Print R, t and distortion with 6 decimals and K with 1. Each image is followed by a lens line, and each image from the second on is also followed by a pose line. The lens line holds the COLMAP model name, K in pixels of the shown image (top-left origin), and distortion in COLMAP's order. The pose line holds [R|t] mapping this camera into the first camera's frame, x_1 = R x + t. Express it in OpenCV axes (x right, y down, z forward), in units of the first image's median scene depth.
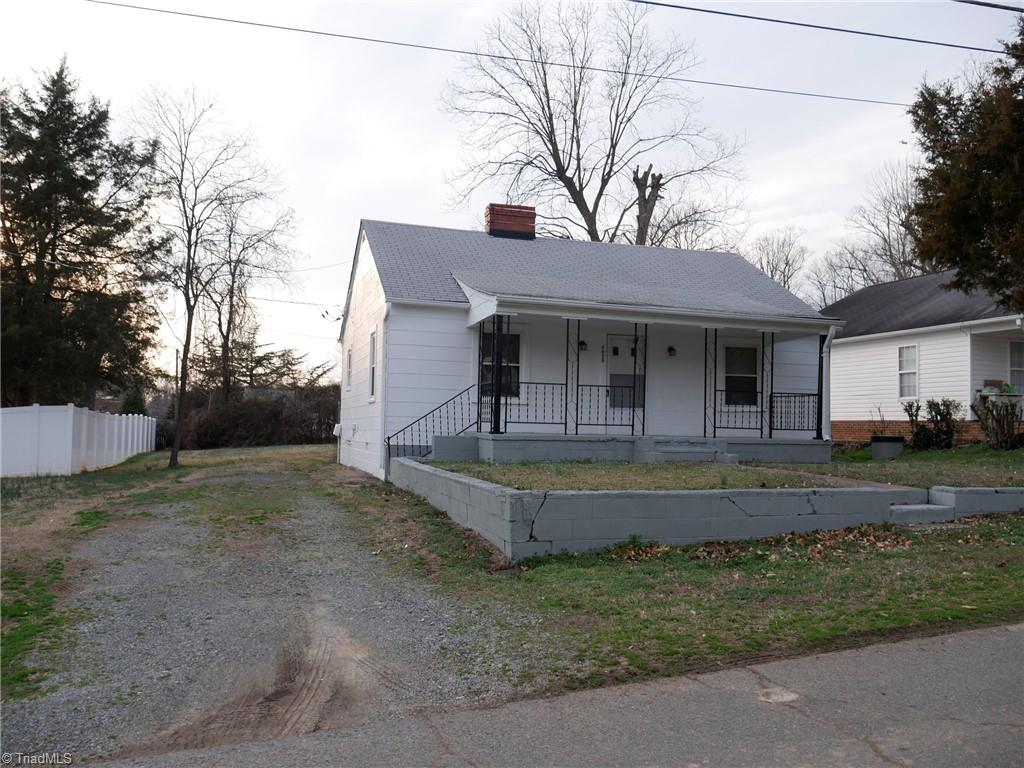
lens RADIAL K [[858.9, 0, 510.4], [0, 858.9, 383.1], [0, 0, 1]] dist [-0.028814, 0.015638]
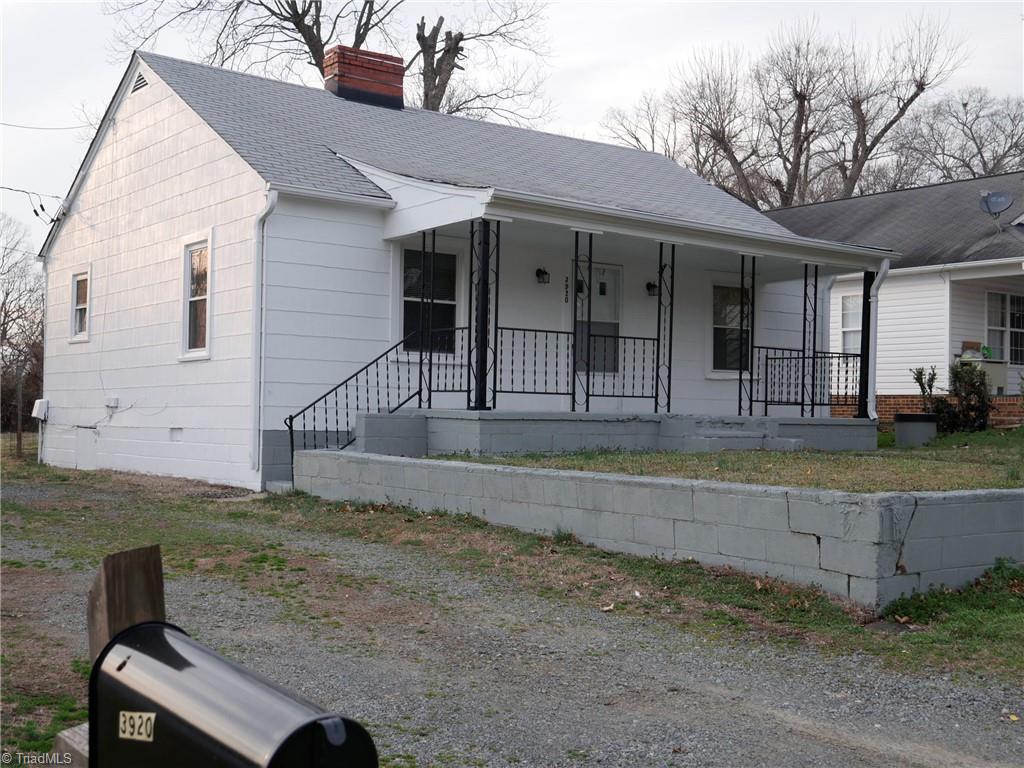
lens RADIAL K [[1240.8, 0, 512.9], [0, 1240.8, 384.8], [0, 0, 1]] dist [-0.003776, 0.000000]
pose [[0.942638, 0.004980, 0.333779, -0.258812], [-0.015399, 0.999473, 0.028575, 0.012773], [-0.333461, -0.032076, 0.942218, 0.123390]]
